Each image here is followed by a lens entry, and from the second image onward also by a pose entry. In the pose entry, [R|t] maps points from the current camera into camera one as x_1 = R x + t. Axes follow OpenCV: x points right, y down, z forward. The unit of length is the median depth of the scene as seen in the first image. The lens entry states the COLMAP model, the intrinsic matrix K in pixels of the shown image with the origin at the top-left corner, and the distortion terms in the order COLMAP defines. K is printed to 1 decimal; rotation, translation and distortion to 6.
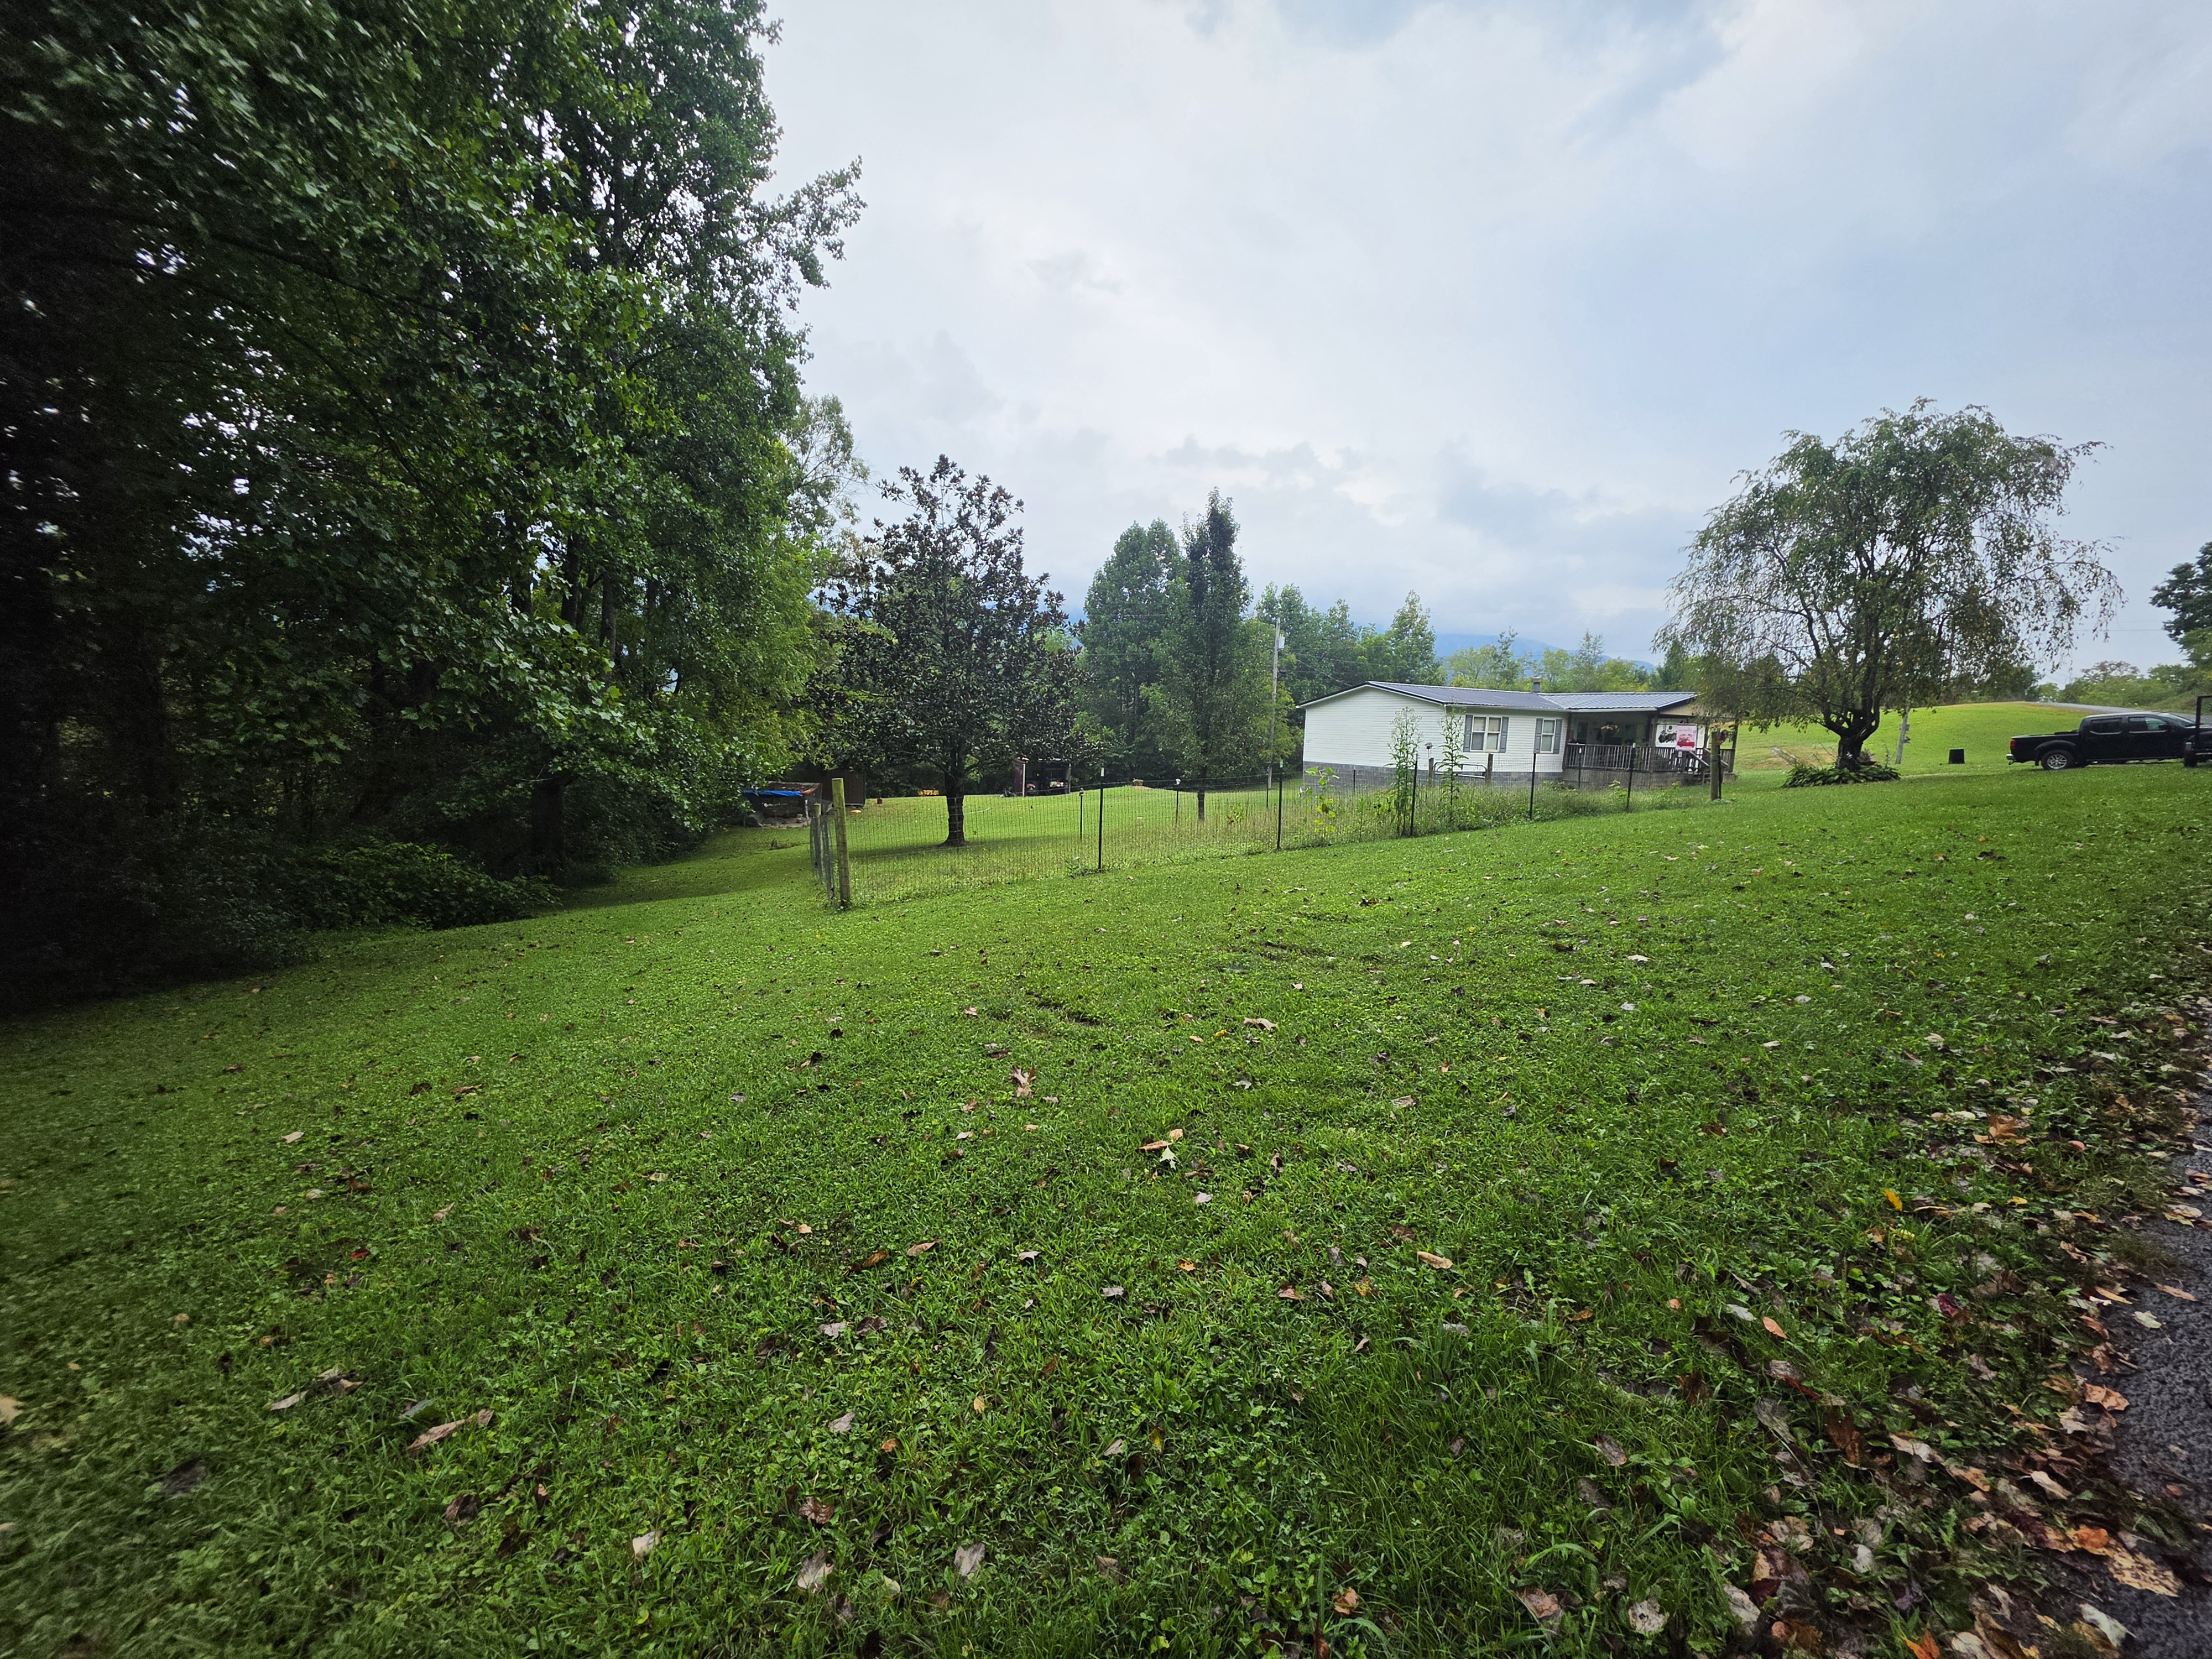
lens RADIAL K [[889.8, 0, 1099.6], [0, 889.8, 840.5], [0, 0, 1]] dist [-0.004294, 0.001177]
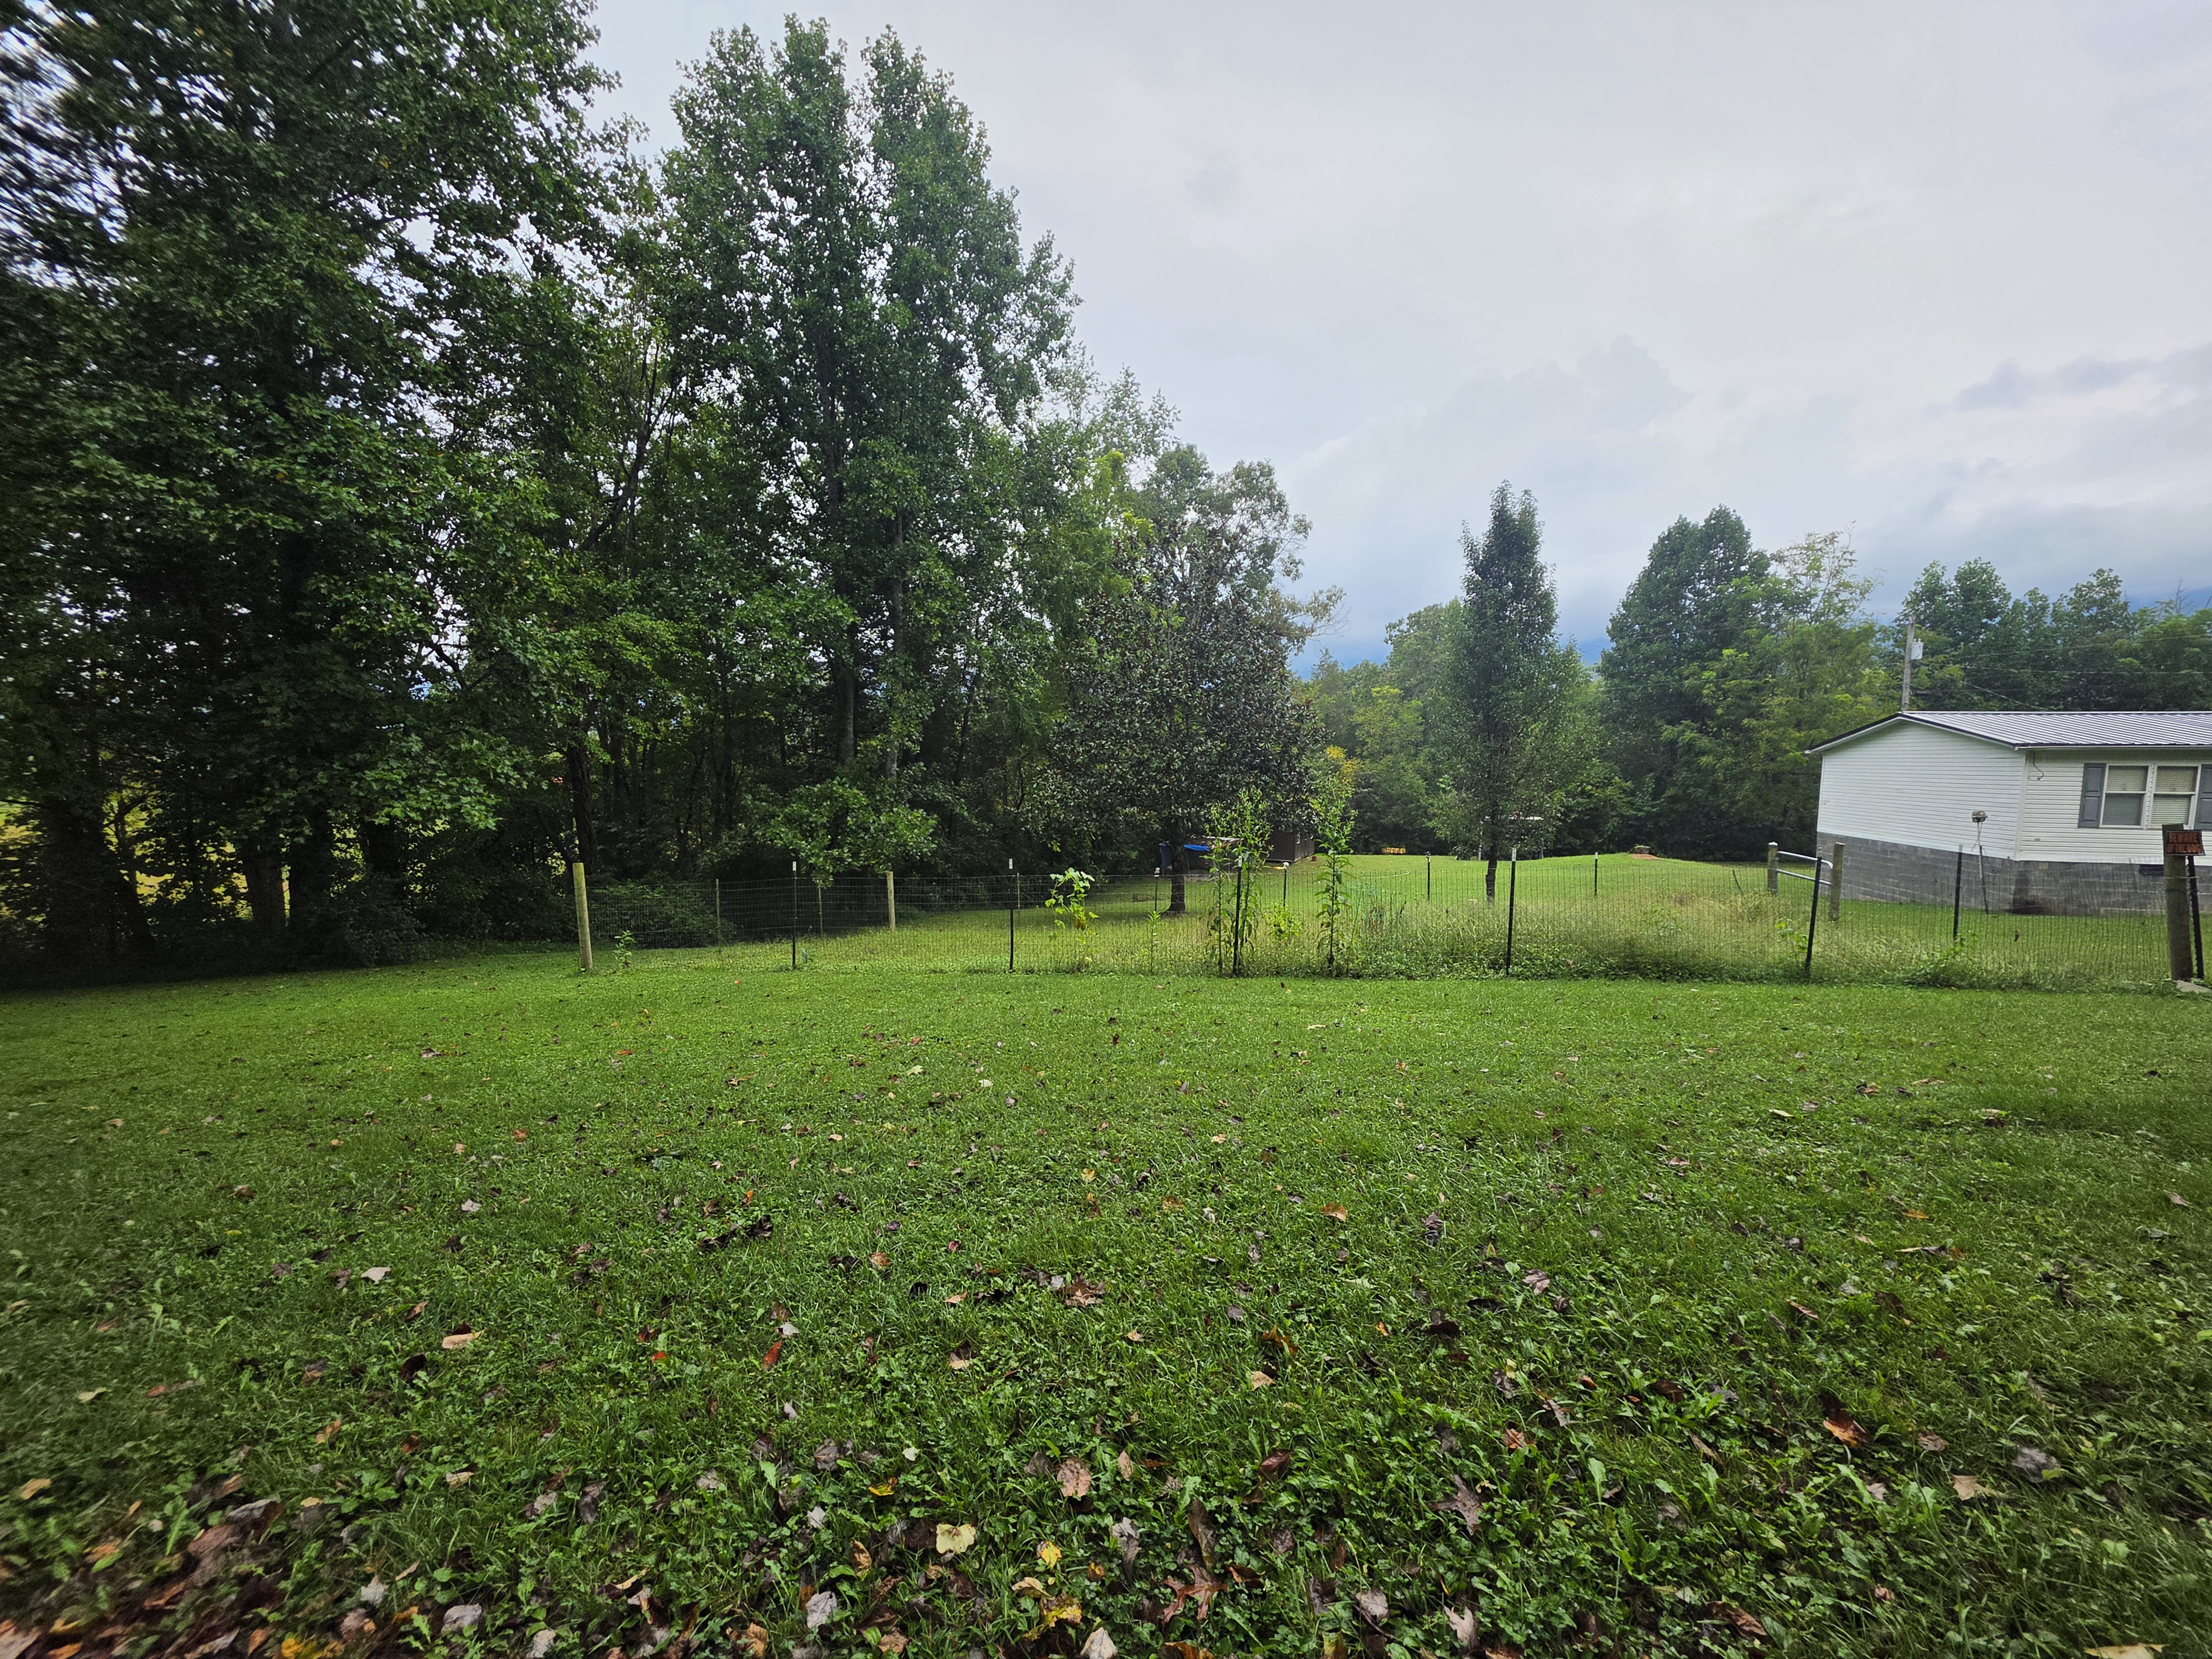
lens RADIAL K [[889.8, 0, 1107.9], [0, 889.8, 817.6], [0, 0, 1]] dist [-0.004294, 0.001177]
pose [[0.756799, 0.019355, -0.653361, 0.391307], [-0.068348, 0.996425, -0.049651, -0.045502], [0.650065, 0.082232, 0.755416, 0.225182]]
